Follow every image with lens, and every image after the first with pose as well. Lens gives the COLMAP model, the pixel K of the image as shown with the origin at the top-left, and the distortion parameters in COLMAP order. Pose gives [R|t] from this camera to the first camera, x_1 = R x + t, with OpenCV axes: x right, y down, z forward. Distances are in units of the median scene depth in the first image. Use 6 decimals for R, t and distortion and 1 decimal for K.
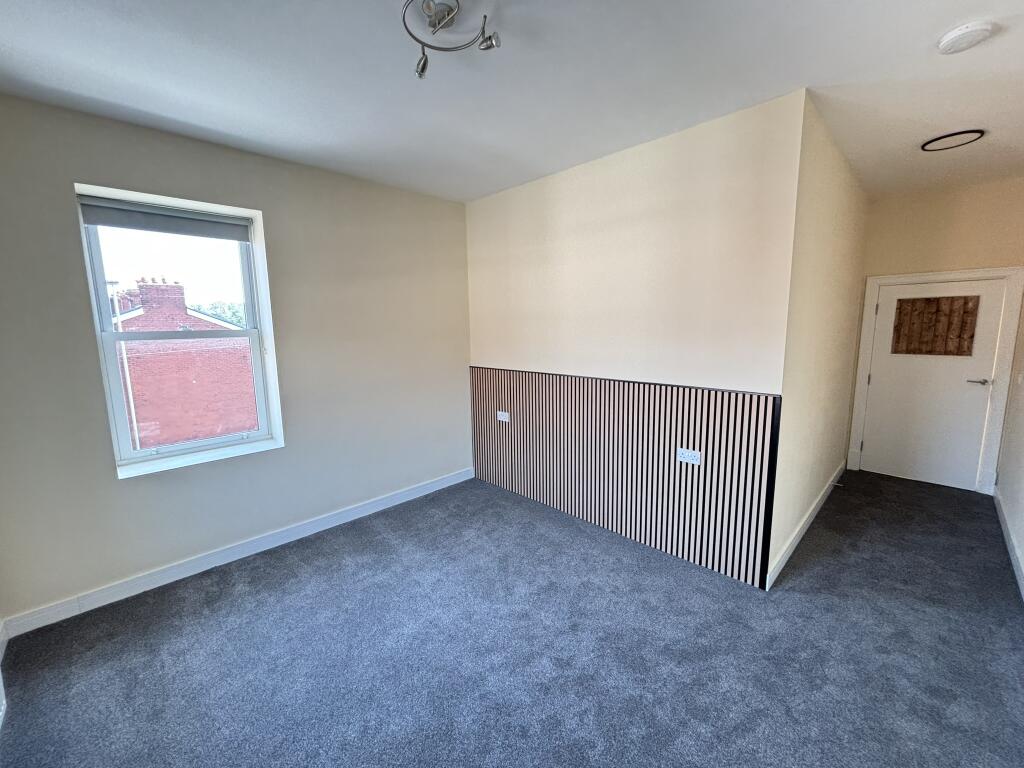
lens RADIAL K [[409.1, 0, 512.0], [0, 409.1, 384.0], [0, 0, 1]] dist [0.000879, -0.000073]
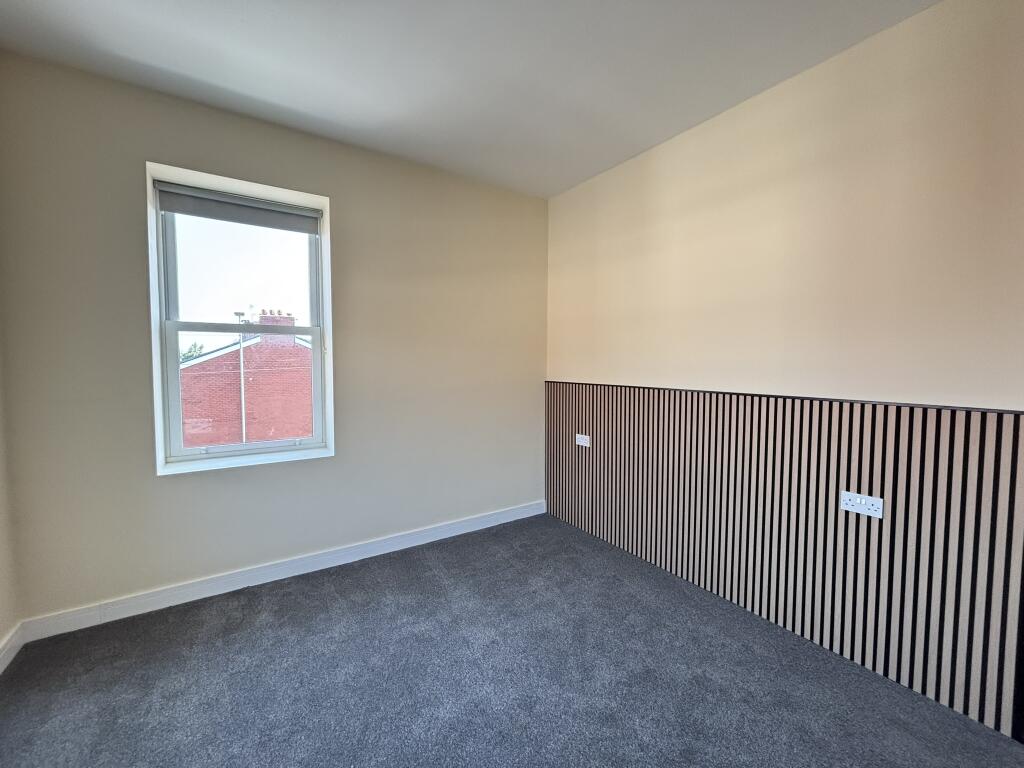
lens RADIAL K [[409.1, 0, 512.0], [0, 409.1, 384.0], [0, 0, 1]] dist [0.000879, -0.000073]
pose [[0.981094, 0.028194, -0.191465, -0.011779], [-0.045887, 0.995009, -0.088613, 0.063777], [0.188010, 0.095724, 0.977491, 0.204269]]
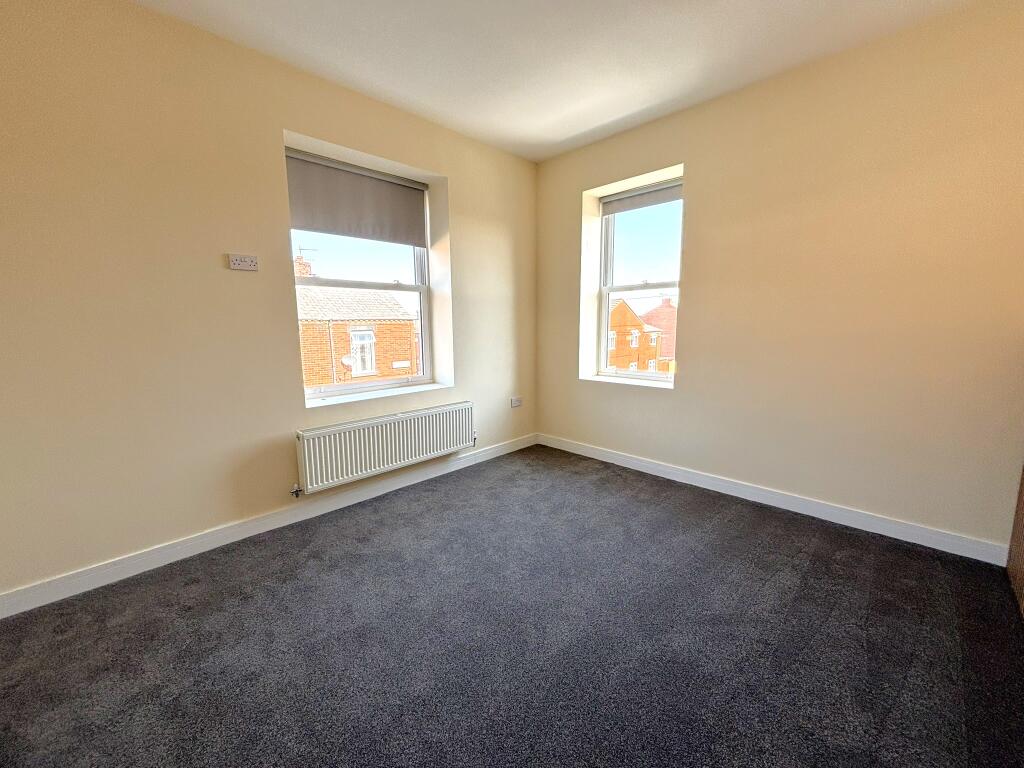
lens RADIAL K [[409.1, 0, 512.0], [0, 409.1, 384.0], [0, 0, 1]] dist [0.000879, -0.000073]
pose [[0.020881, 0.164305, -0.986189, 0.527856], [-0.138515, 0.977366, 0.159902, 0.030317], [0.990140, 0.133263, 0.043167, 0.584691]]
